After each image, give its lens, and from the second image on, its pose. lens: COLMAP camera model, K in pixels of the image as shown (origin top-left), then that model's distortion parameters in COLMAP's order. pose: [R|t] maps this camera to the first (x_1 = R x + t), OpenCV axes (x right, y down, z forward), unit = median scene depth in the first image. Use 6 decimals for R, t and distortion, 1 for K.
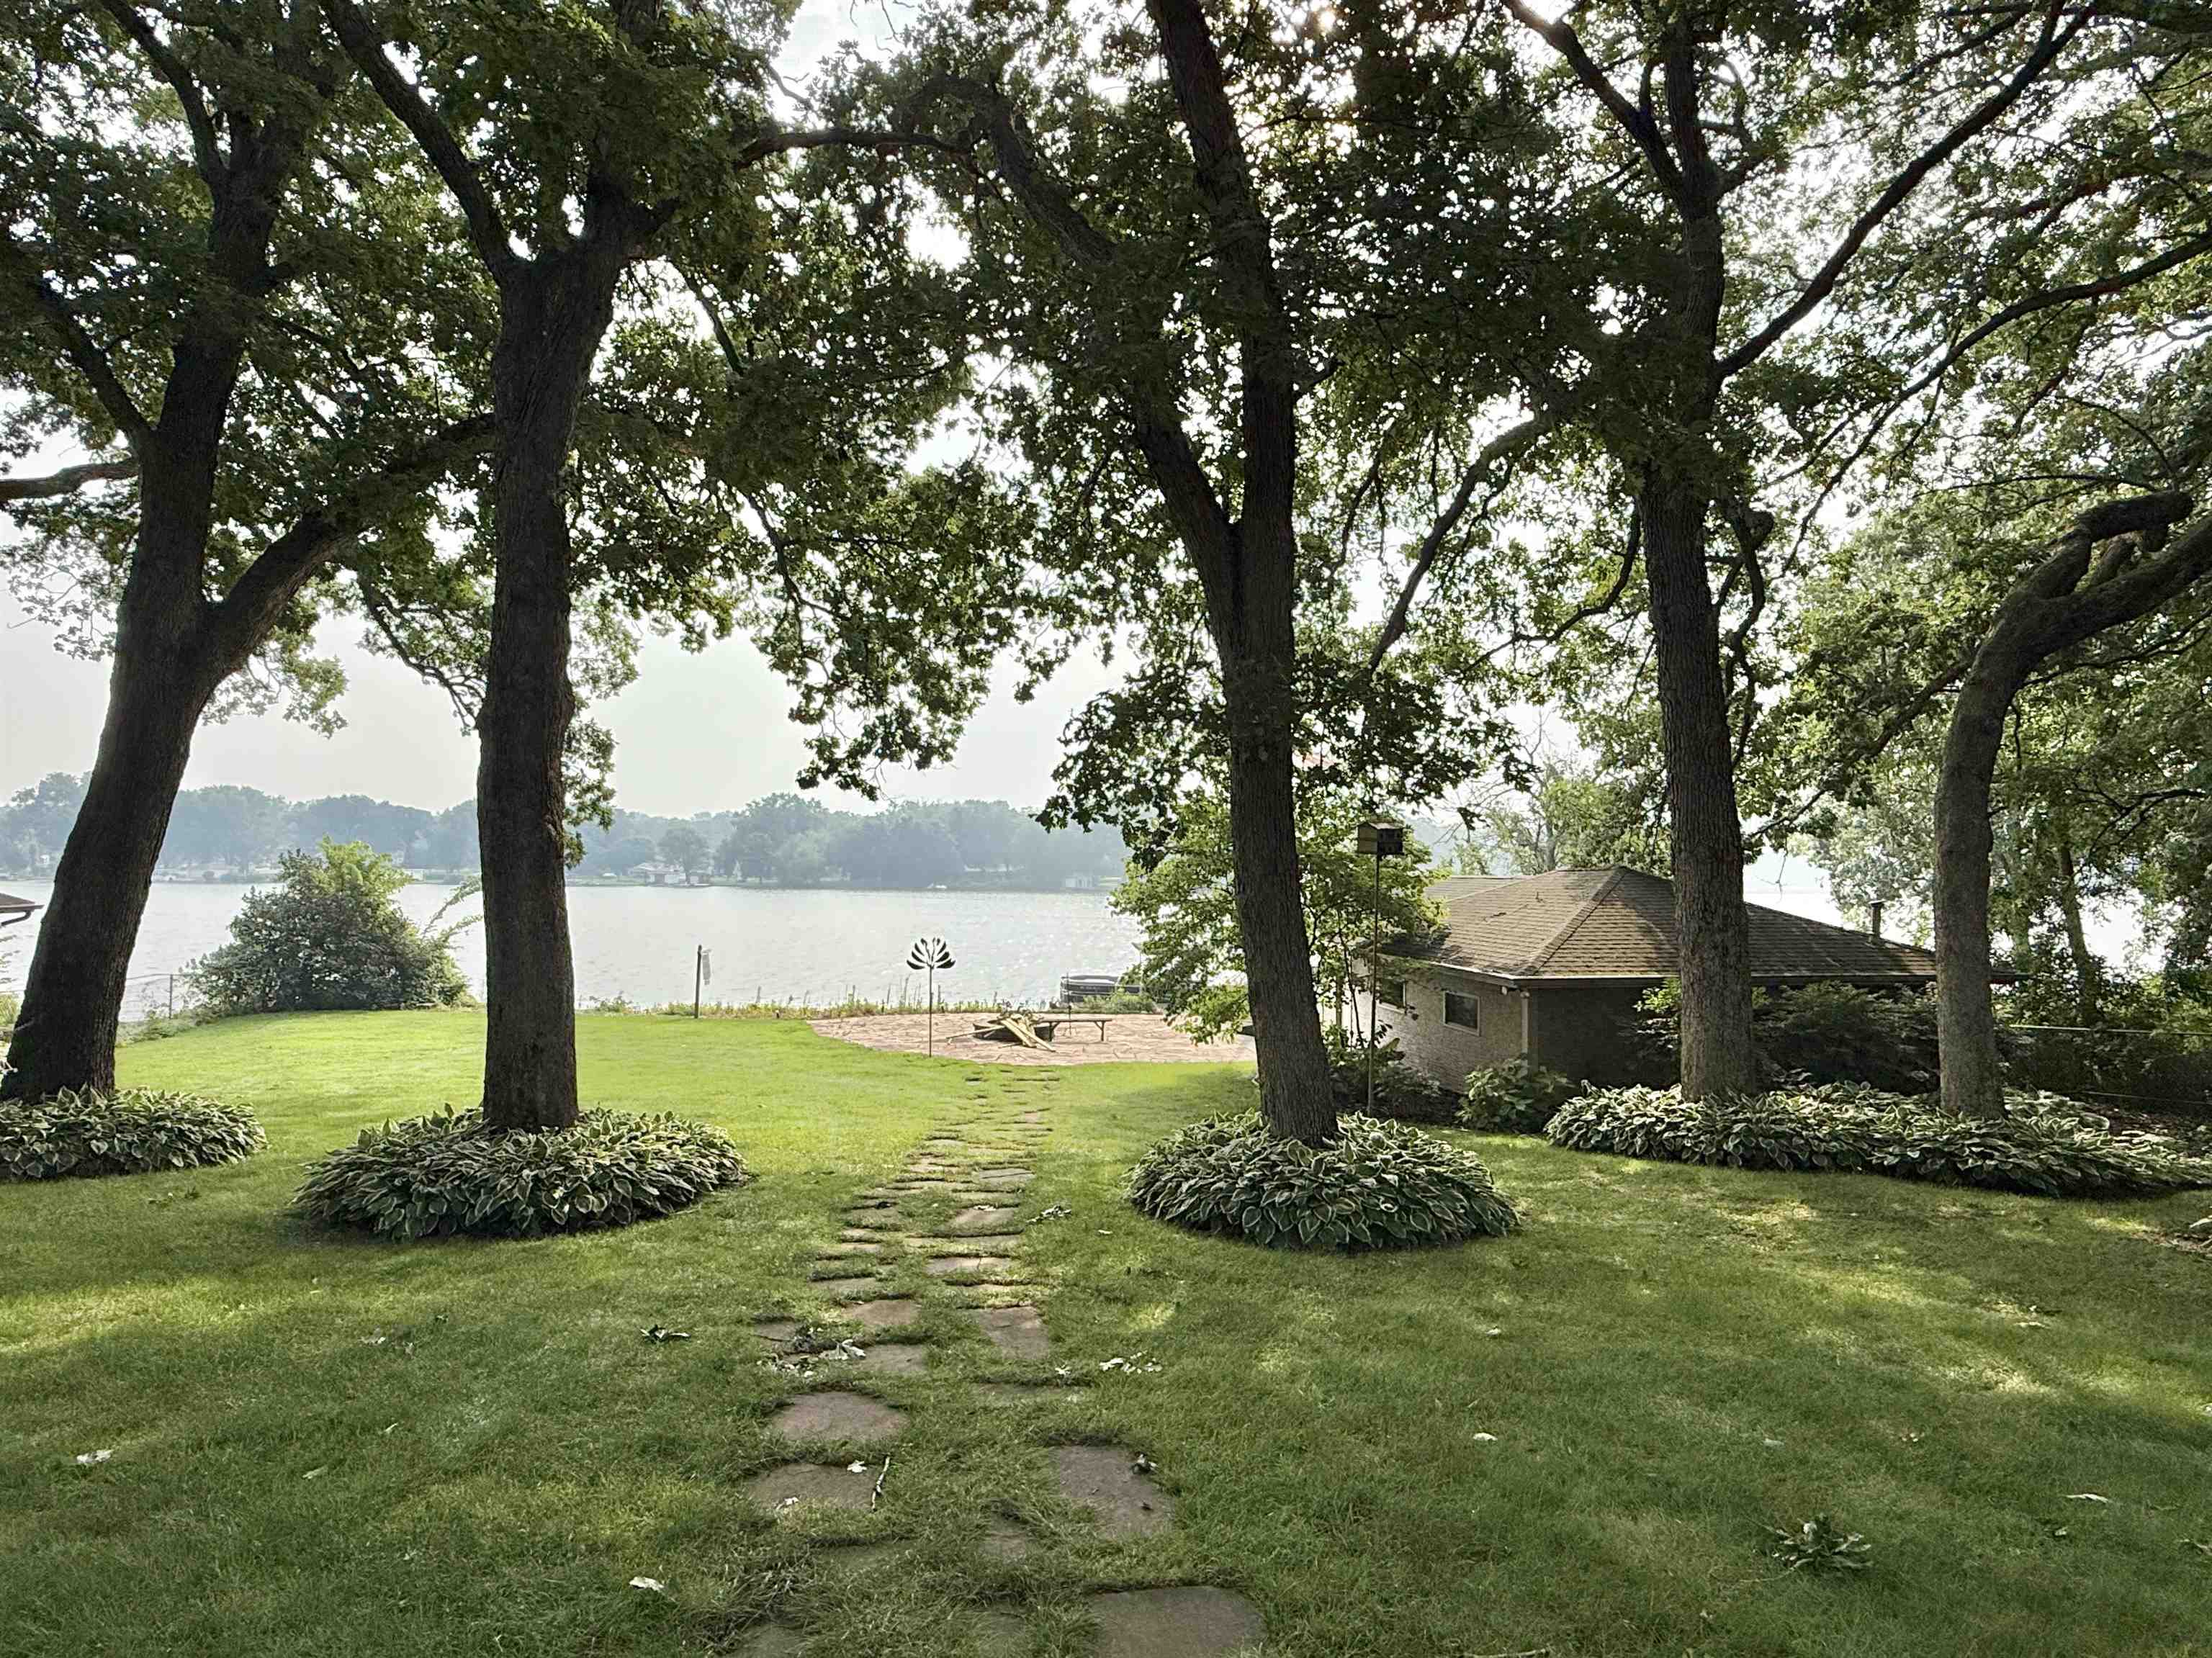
lens RADIAL K [[1182.5, 0, 1121.5], [0, 1182.5, 836.1], [0, 0, 1]] dist [-0.001824, -0.000045]
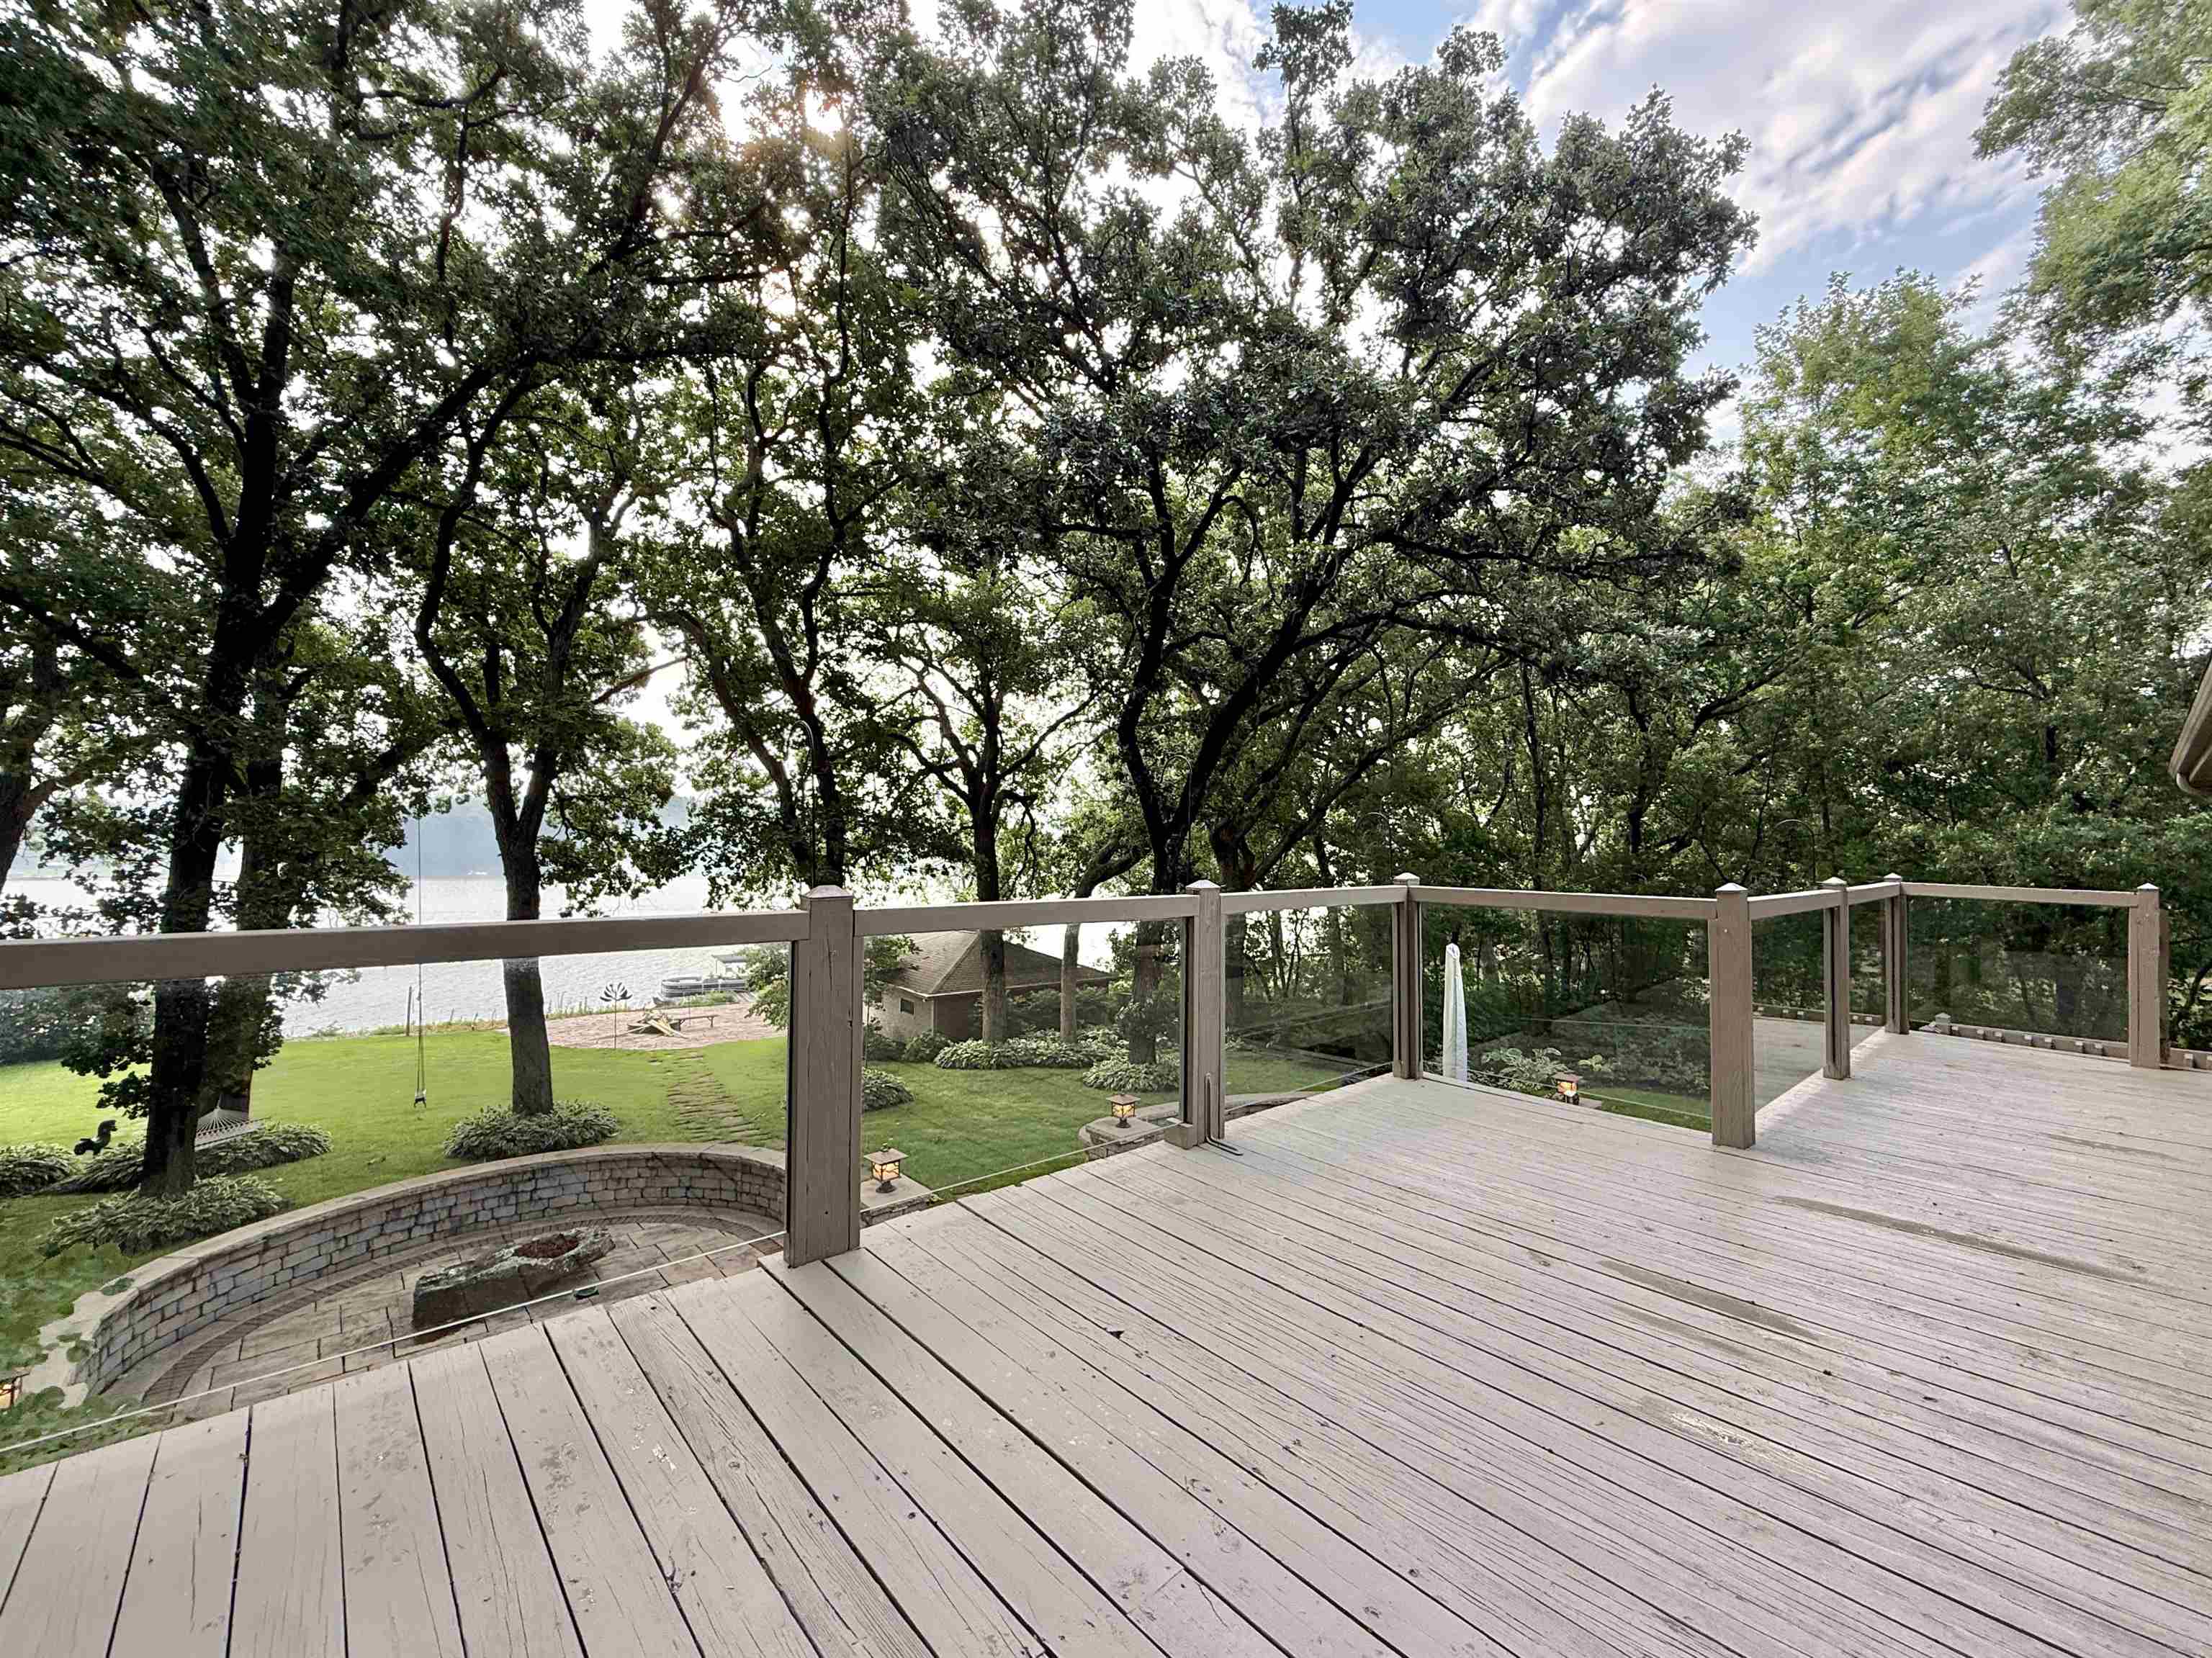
lens RADIAL K [[898.4, 0, 1106.0], [0, 898.4, 829.0], [0, 0, 1]] dist [-0.001317, -0.000475]
pose [[0.891576, 0.001158, 0.452870, -0.143386], [-0.006670, 0.999922, 0.010573, -0.205018], [-0.452822, -0.012447, 0.891514, -0.664995]]
